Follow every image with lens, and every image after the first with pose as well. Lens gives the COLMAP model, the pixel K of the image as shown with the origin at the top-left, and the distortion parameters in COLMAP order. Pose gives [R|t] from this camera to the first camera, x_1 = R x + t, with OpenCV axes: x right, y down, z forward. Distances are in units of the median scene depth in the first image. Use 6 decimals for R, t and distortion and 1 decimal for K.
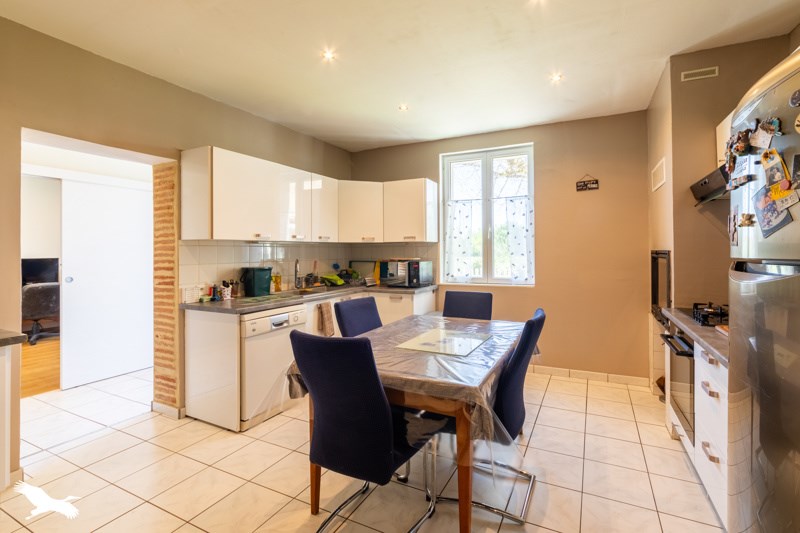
lens RADIAL K [[375.8, 0, 401.6], [0, 375.8, 254.0], [0, 0, 1]] dist [0.001925, 0.000160]
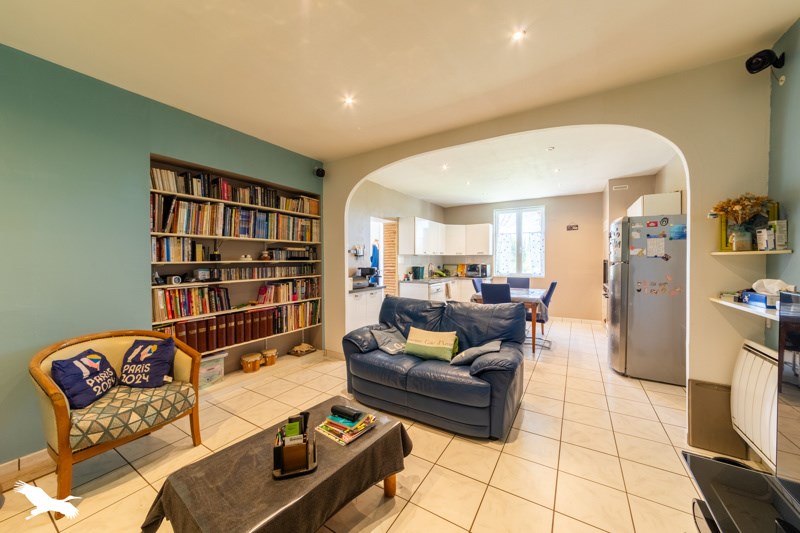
lens RADIAL K [[286.3, 0, 400.0], [0, 286.3, 266.5], [0, 0, 1]] dist [-0.000633, -0.000021]
pose [[0.996801, 0.005088, -0.079762, -0.297119], [-0.003912, 0.999881, 0.014893, 0.008669], [0.079828, -0.014533, 0.996703, -0.592595]]
